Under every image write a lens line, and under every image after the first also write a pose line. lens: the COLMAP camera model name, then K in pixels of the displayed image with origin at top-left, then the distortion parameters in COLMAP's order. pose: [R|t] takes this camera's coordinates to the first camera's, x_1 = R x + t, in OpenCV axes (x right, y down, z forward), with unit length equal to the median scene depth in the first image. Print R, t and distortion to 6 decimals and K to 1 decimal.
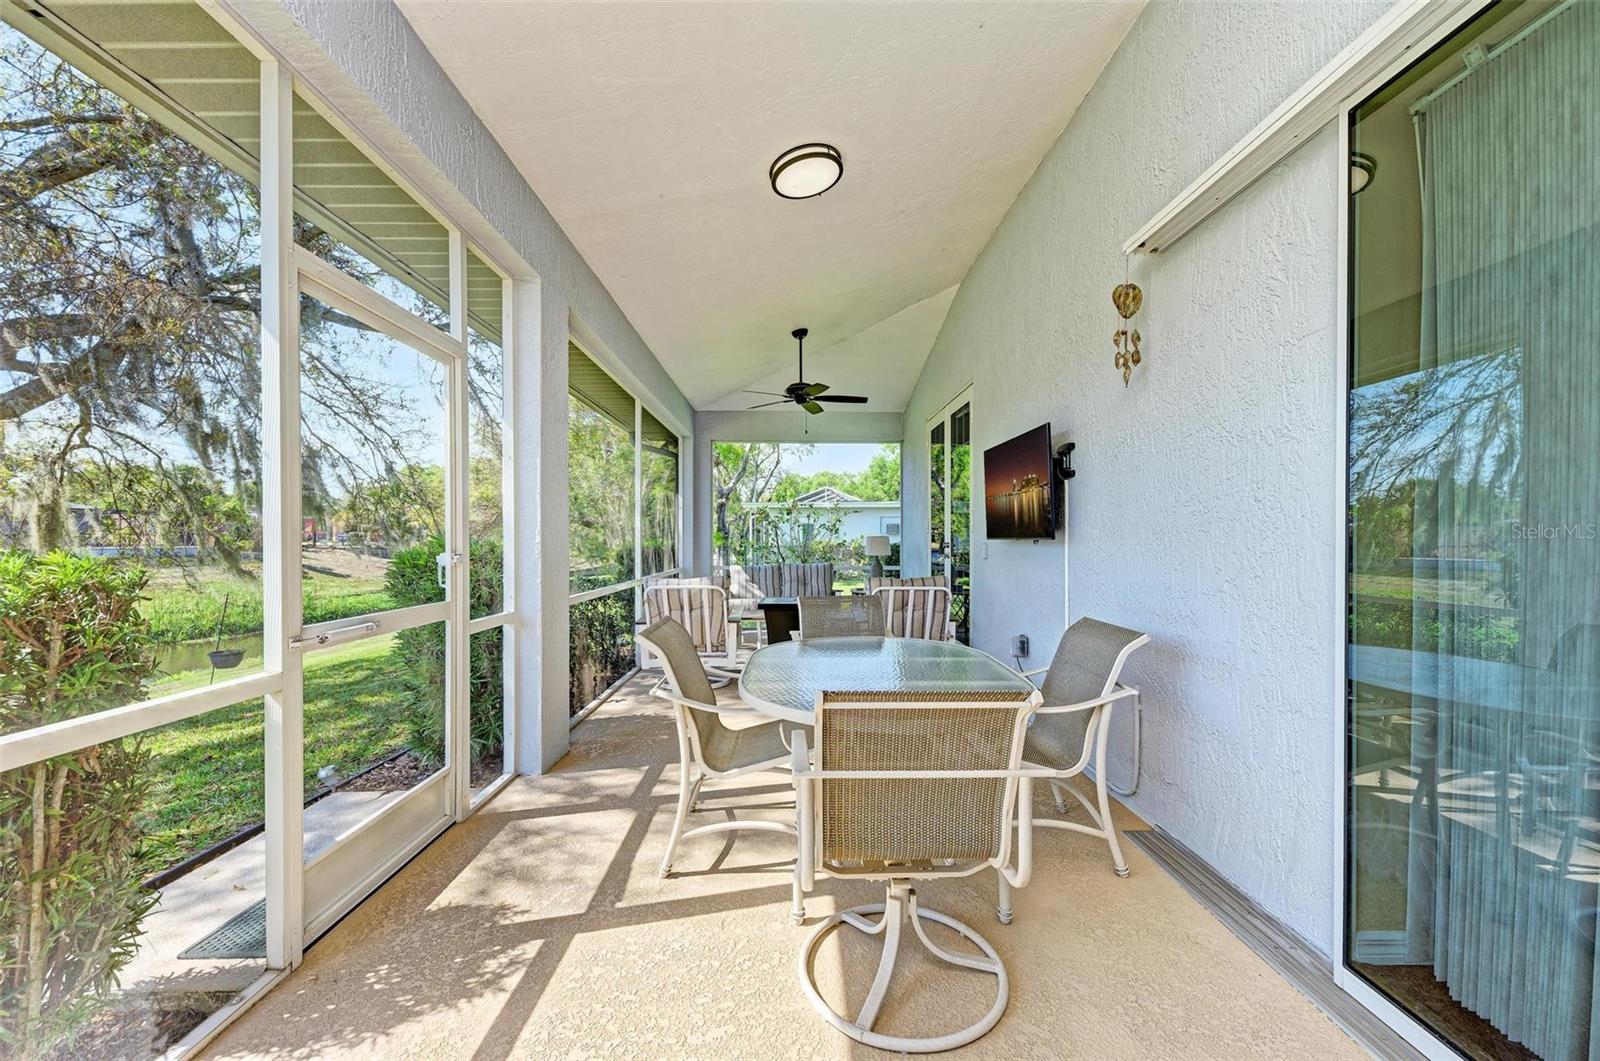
lens RADIAL K [[629.9, 0, 798.3], [0, 629.9, 540.3], [0, 0, 1]] dist [0.013905, -0.004622]
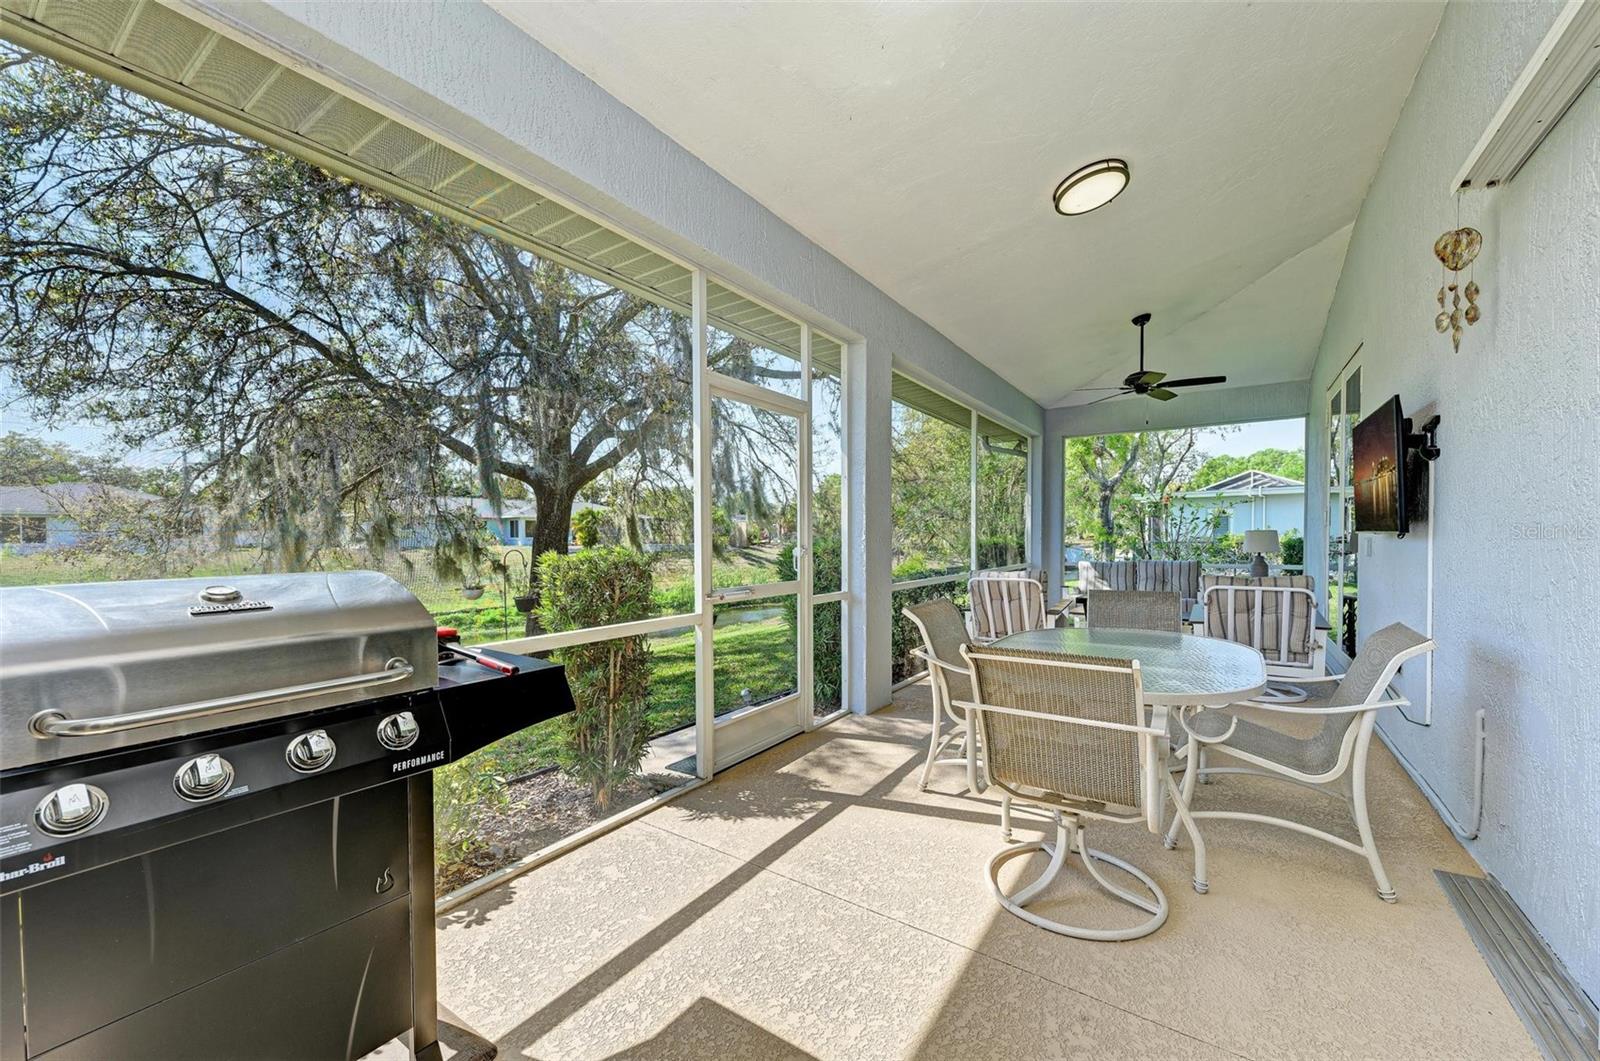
lens RADIAL K [[629.9, 0, 799.3], [0, 629.9, 539.4], [0, 0, 1]] dist [0.013905, -0.004622]
pose [[0.820361, -0.006134, -0.571813, 0.282009], [0.008335, 0.999965, 0.001231, -0.000874], [0.571785, -0.005776, 0.820383, -0.195701]]
